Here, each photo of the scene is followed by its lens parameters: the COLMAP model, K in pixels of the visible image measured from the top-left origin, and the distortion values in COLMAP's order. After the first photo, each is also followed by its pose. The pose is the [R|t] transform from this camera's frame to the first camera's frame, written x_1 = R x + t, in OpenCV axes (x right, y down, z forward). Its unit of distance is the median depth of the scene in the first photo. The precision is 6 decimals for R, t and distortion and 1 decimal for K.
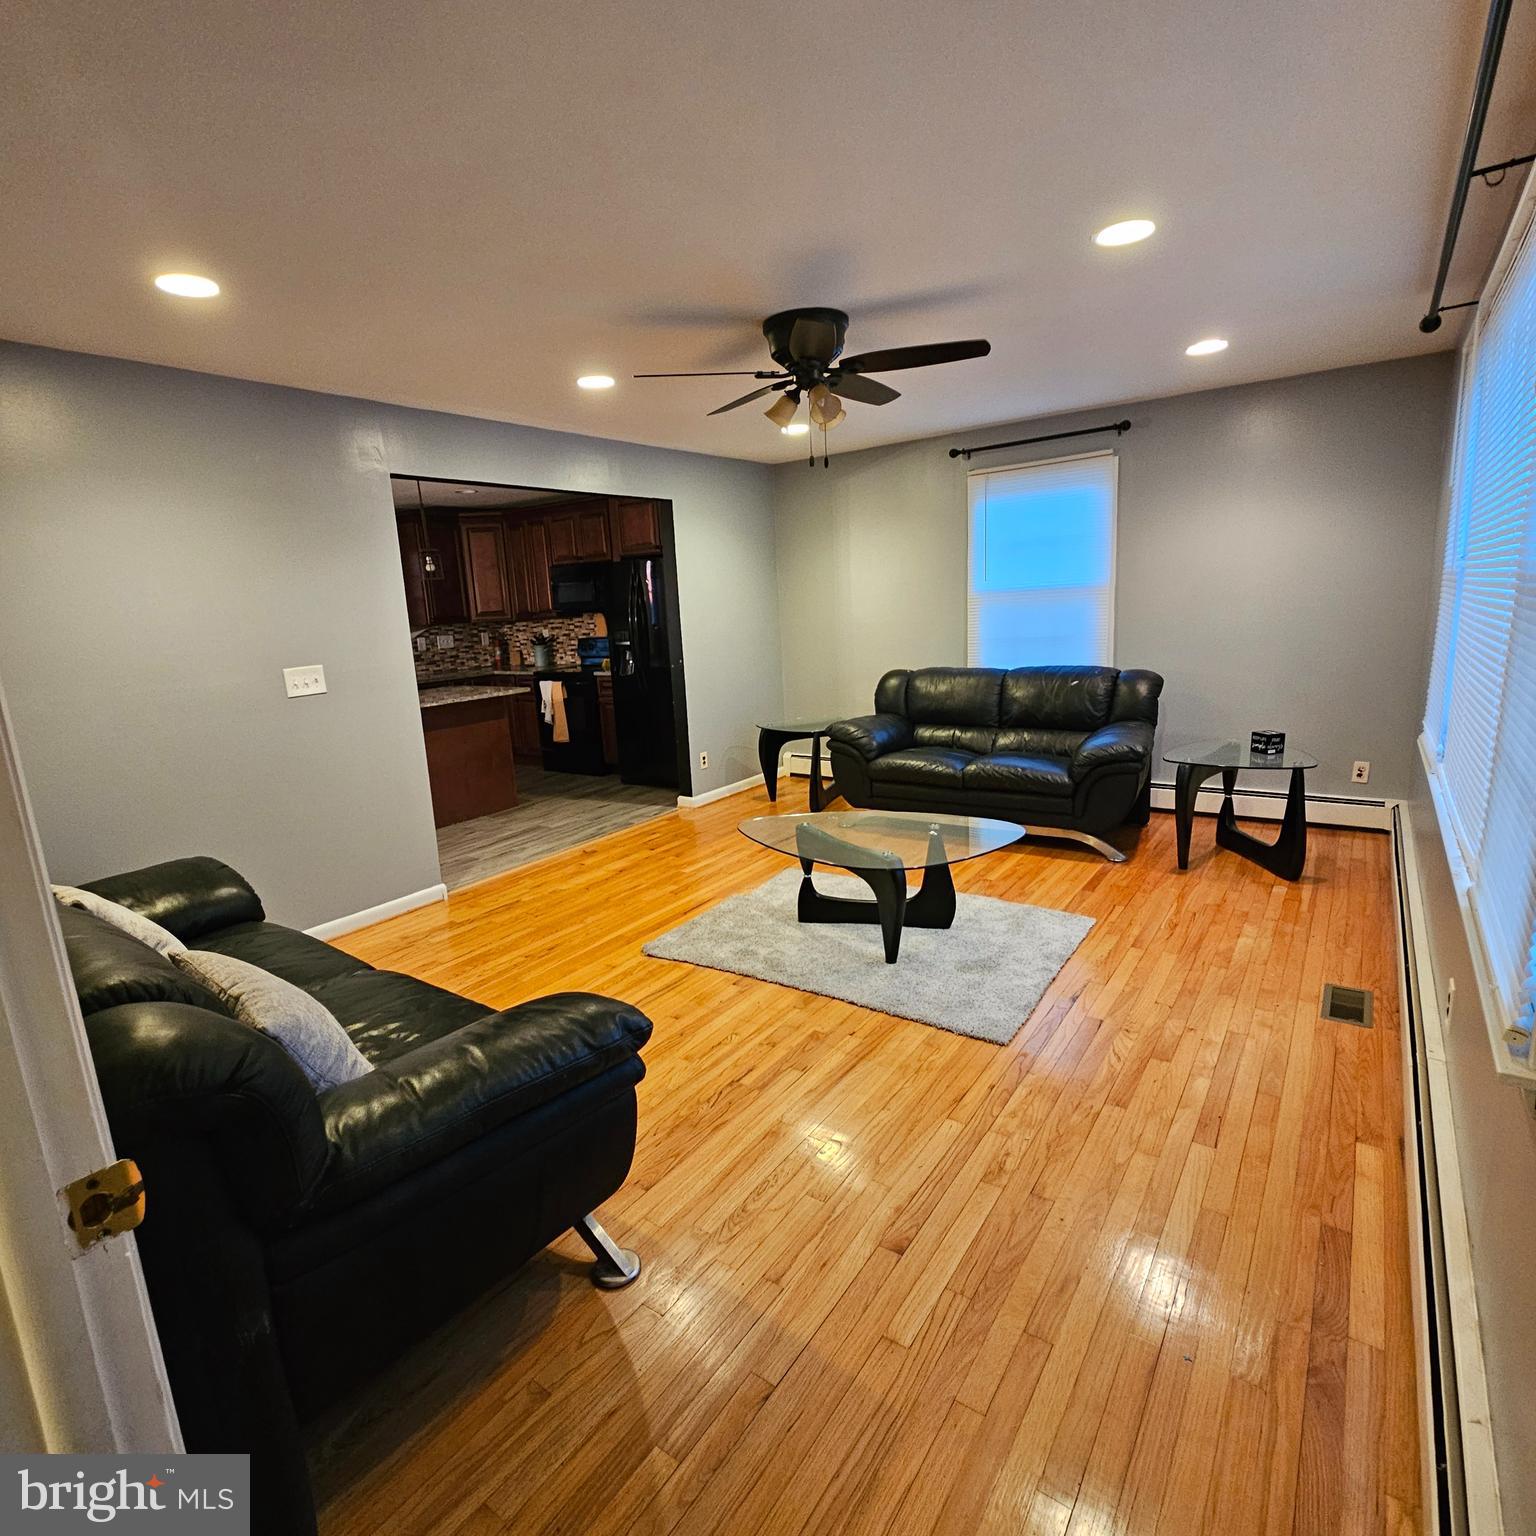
lens RADIAL K [[835.1, 0, 753.0], [0, 835.1, 770.7], [0, 0, 1]] dist [0.004356, -0.004305]
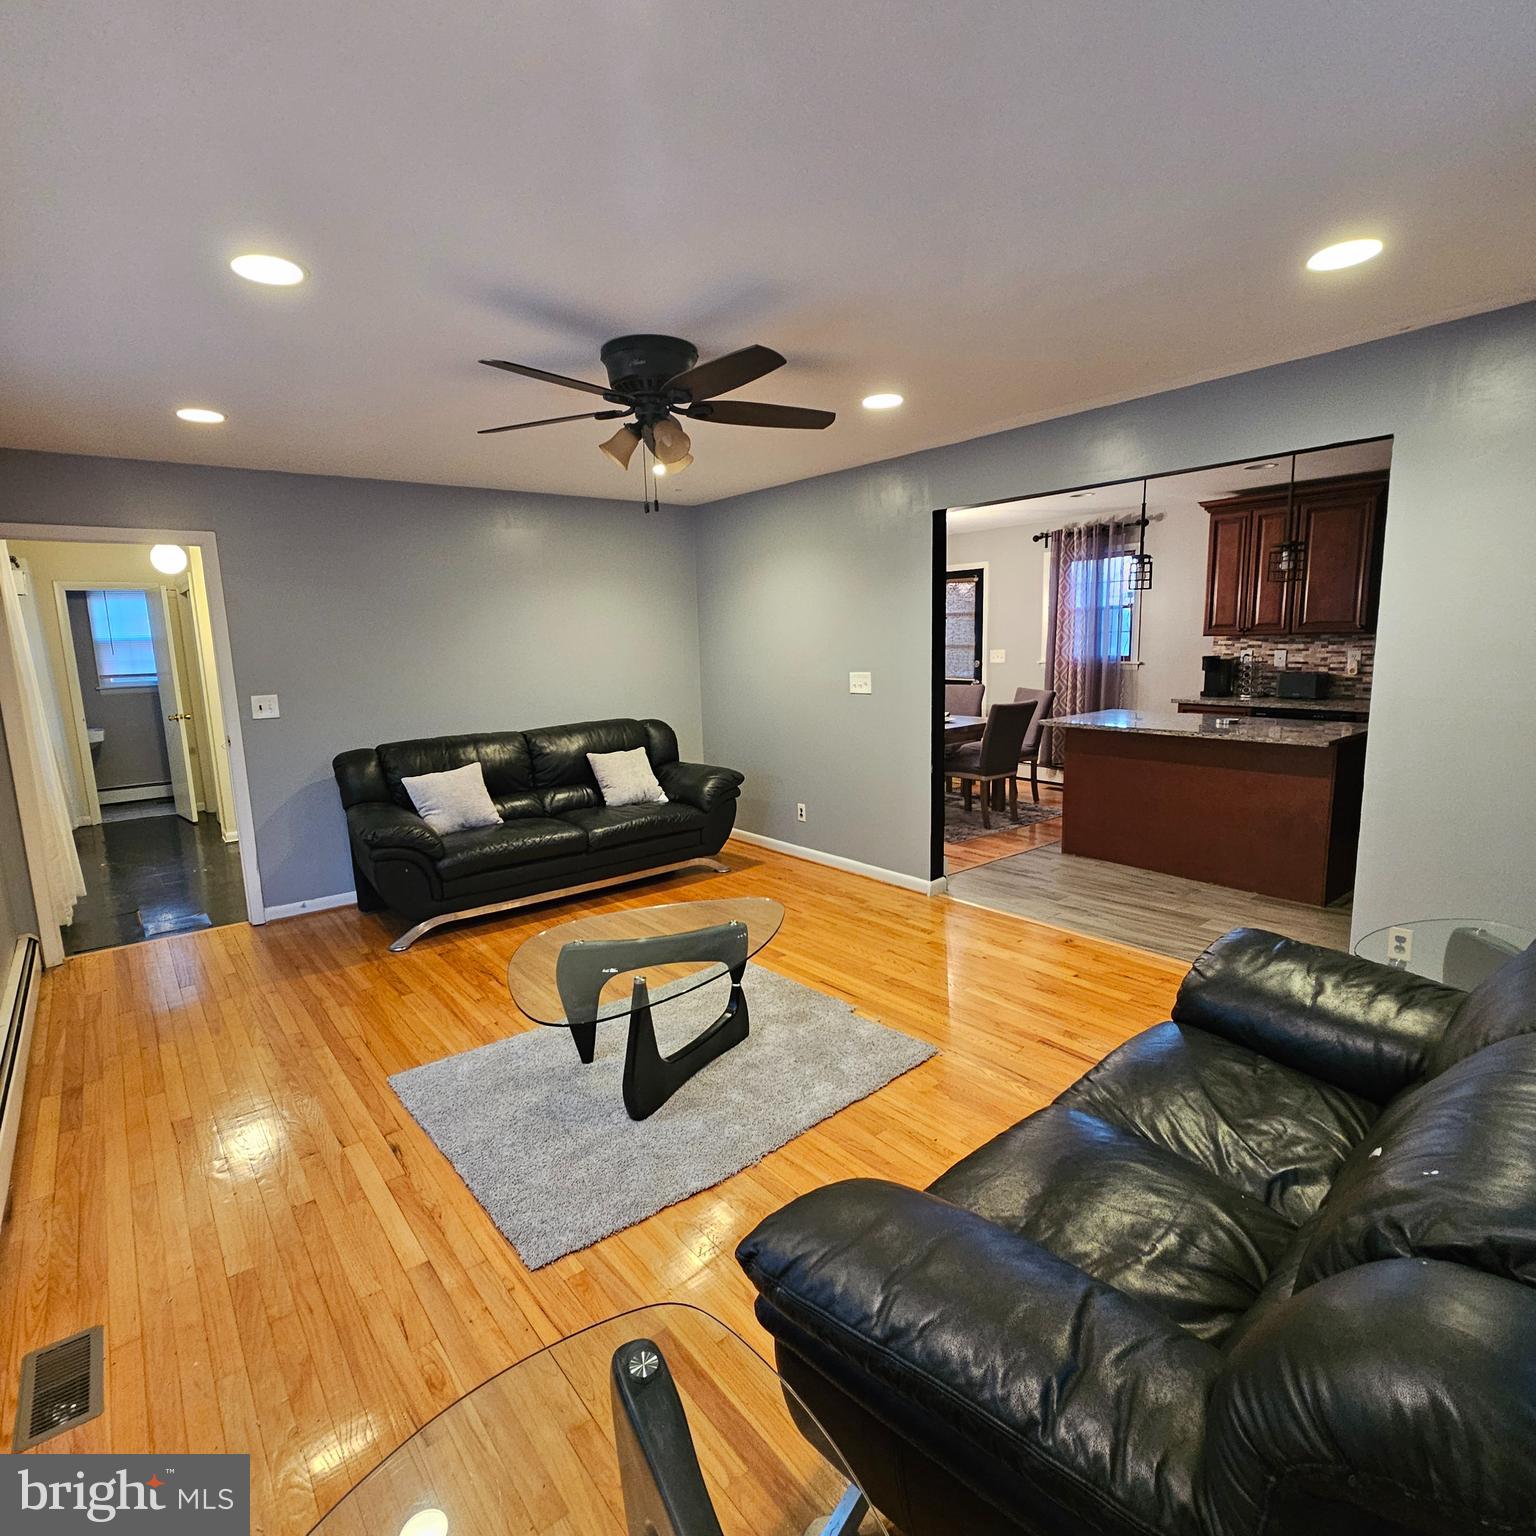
lens RADIAL K [[835.1, 0, 753.0], [0, 835.1, 770.7], [0, 0, 1]] dist [0.004356, -0.004305]
pose [[-0.271236, 0.218740, -0.937328, 0.385758], [-0.149982, 0.952334, 0.265642, -0.145784], [0.950756, 0.212634, -0.225500, 0.560862]]
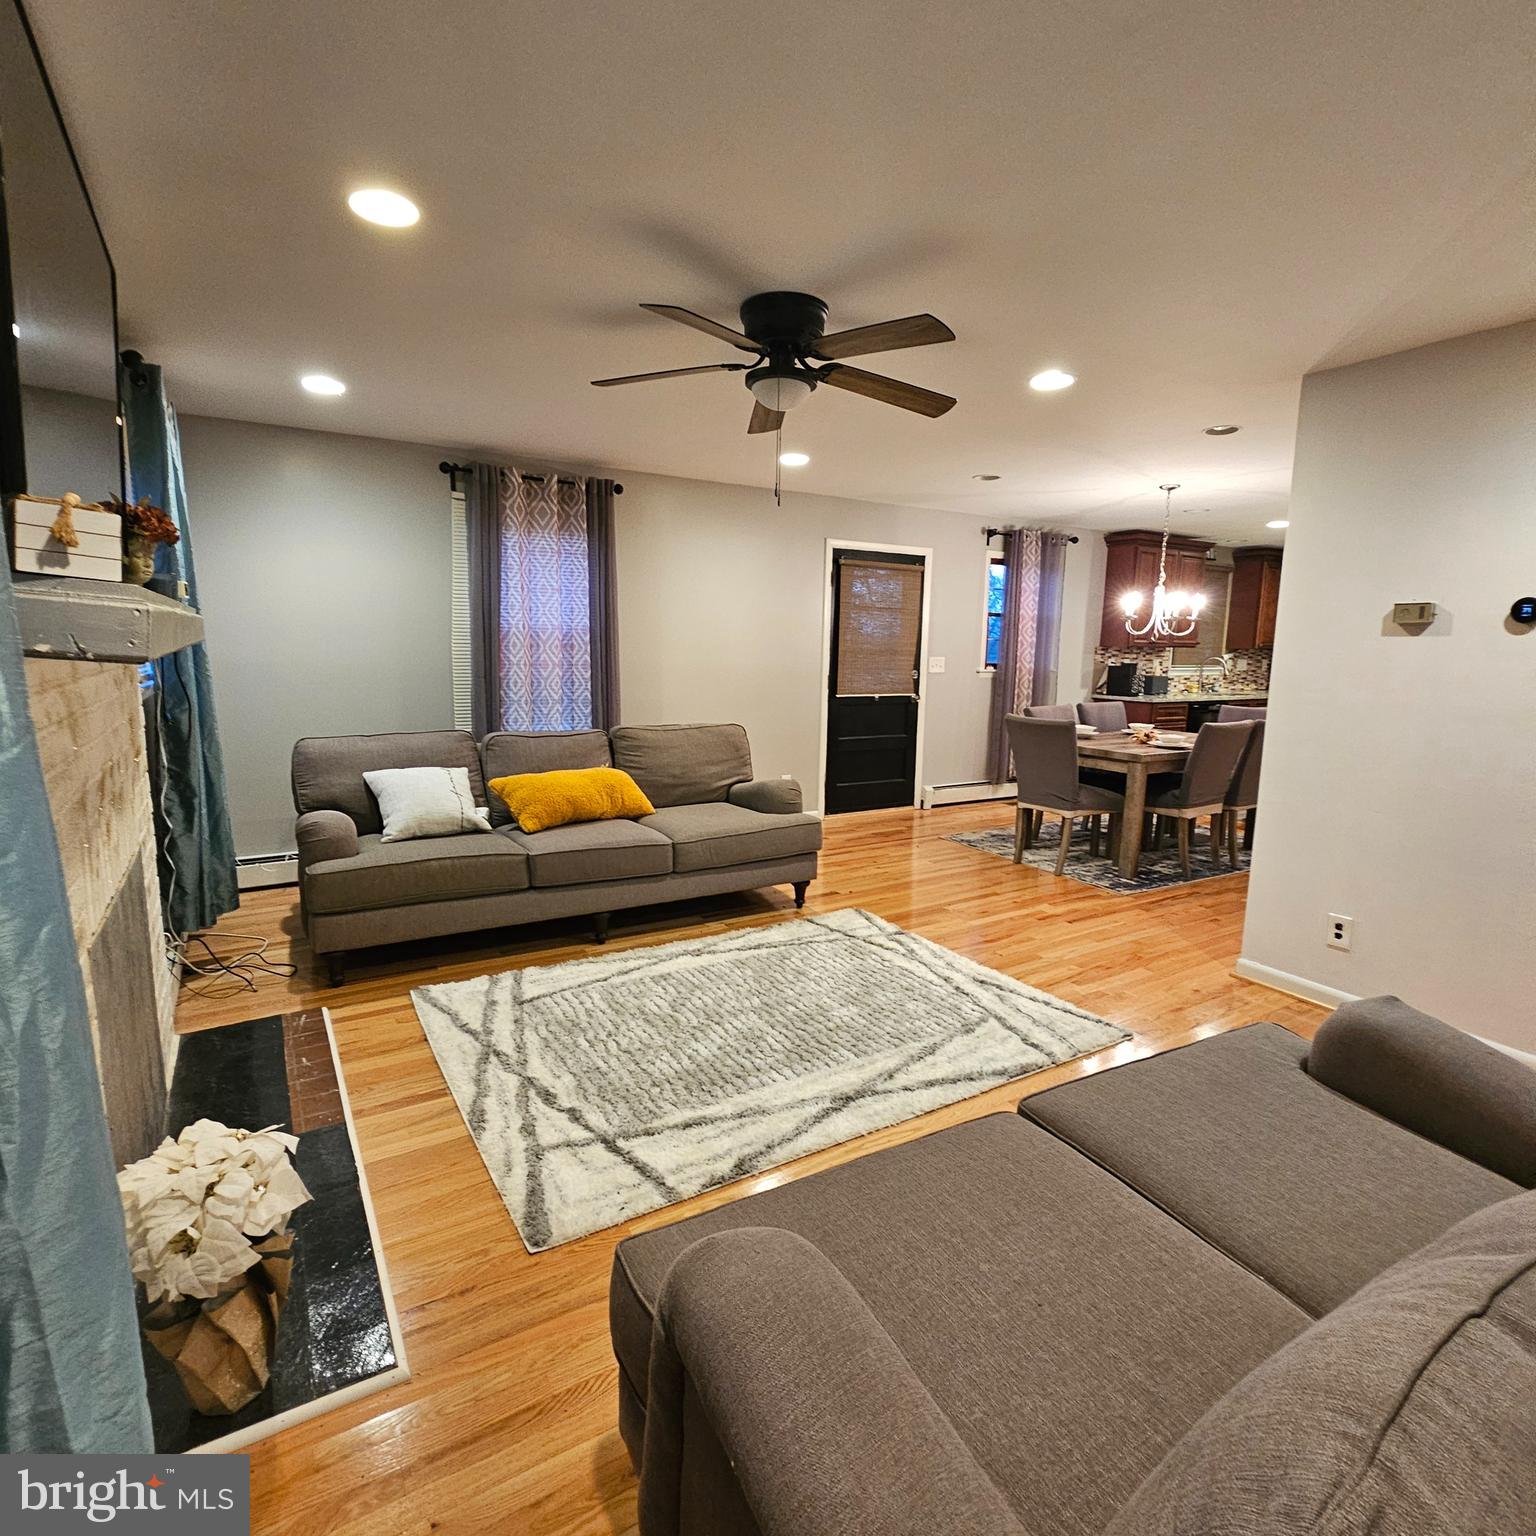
lens RADIAL K [[835.1, 0, 753.0], [0, 835.1, 770.7], [0, 0, 1]] dist [0.004356, -0.004305]
pose [[0.921260, 0.127176, -0.367567, -0.573217], [-0.141672, 0.989833, -0.012607, 0.102672], [0.362227, 0.063688, 0.929912, -0.308417]]
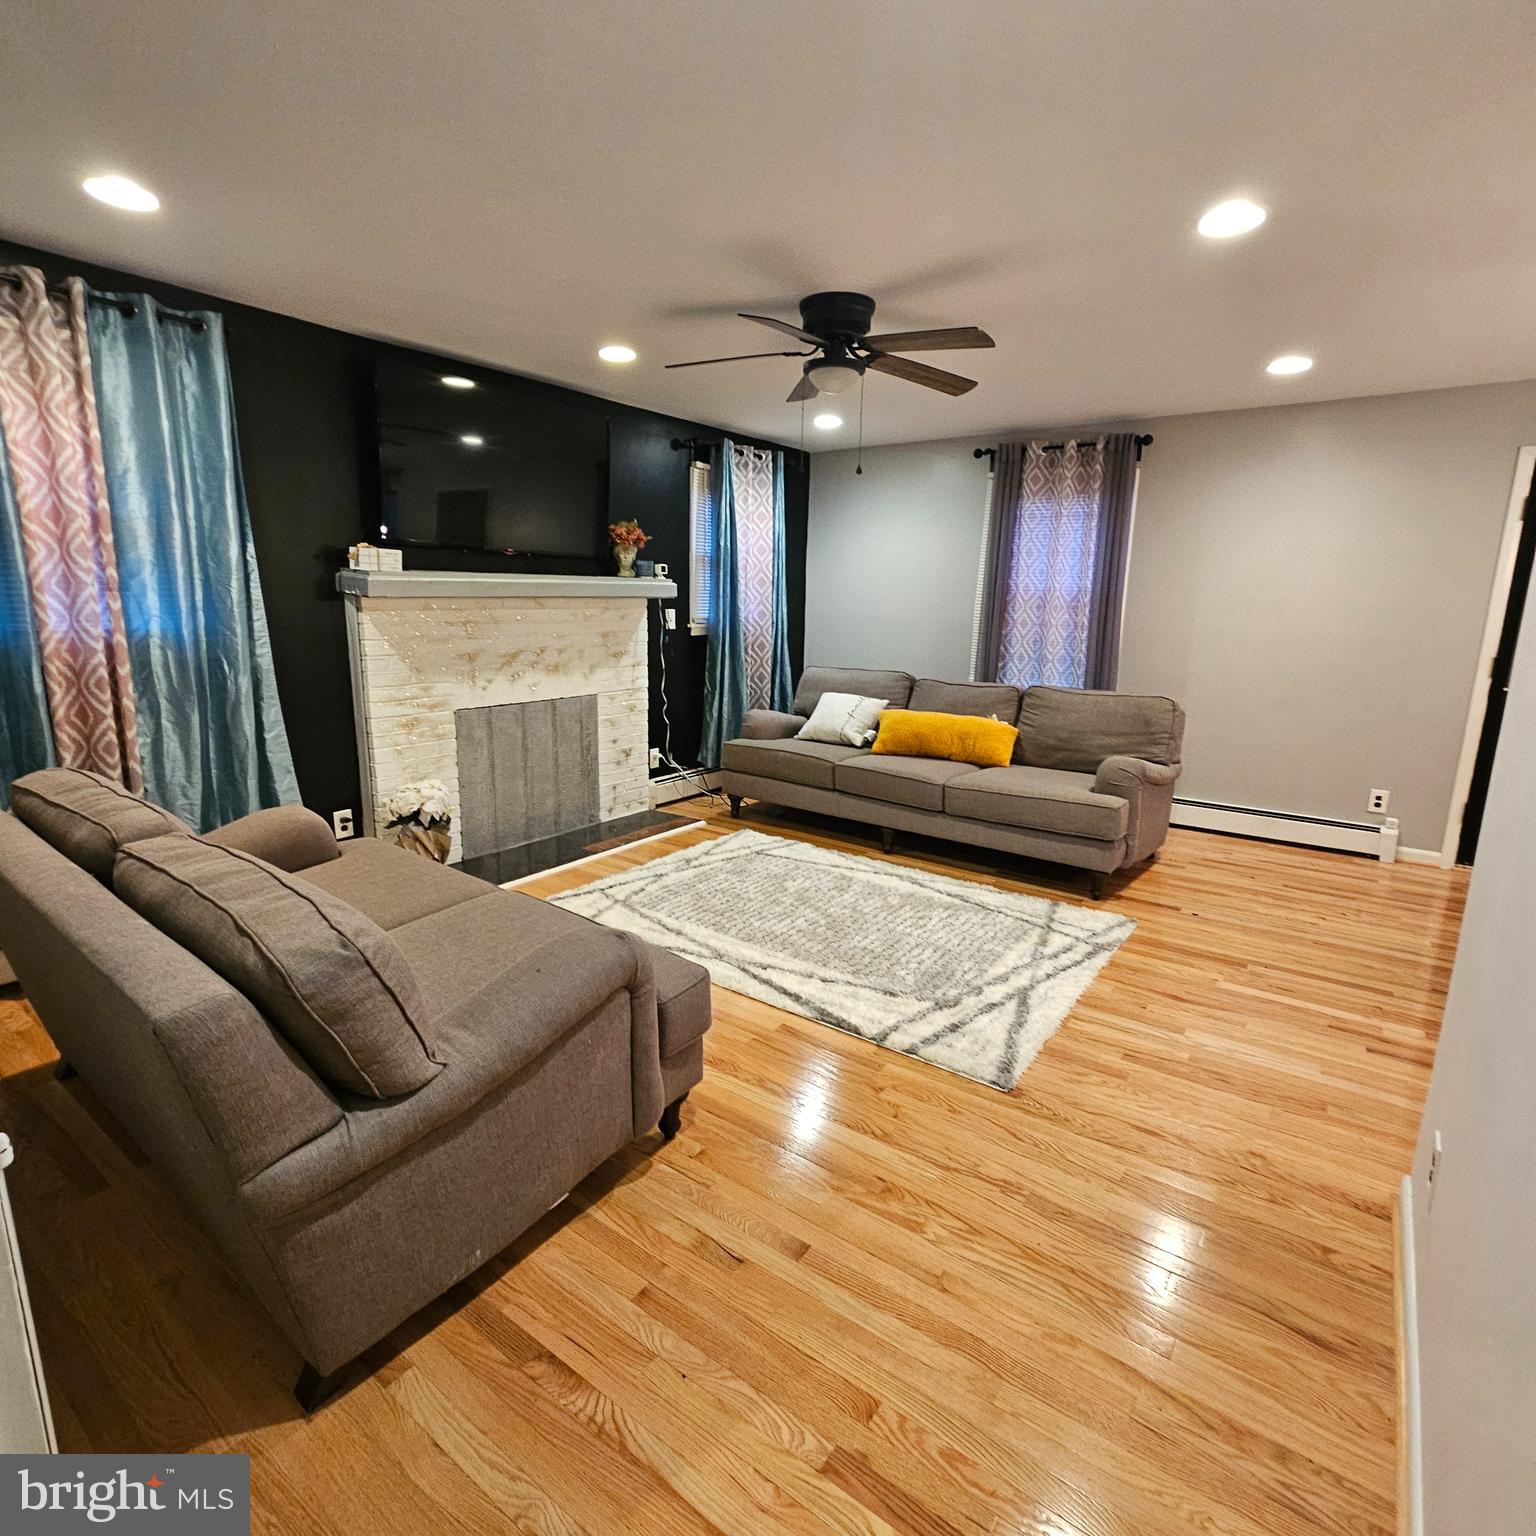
lens RADIAL K [[835.1, 0, 753.0], [0, 835.1, 770.7], [0, 0, 1]] dist [0.004356, -0.004305]
pose [[-0.007150, 0.260475, -0.965454, -0.282323], [-0.216921, 0.942085, 0.255776, 0.027721], [0.976163, 0.211256, 0.049767, -0.020892]]
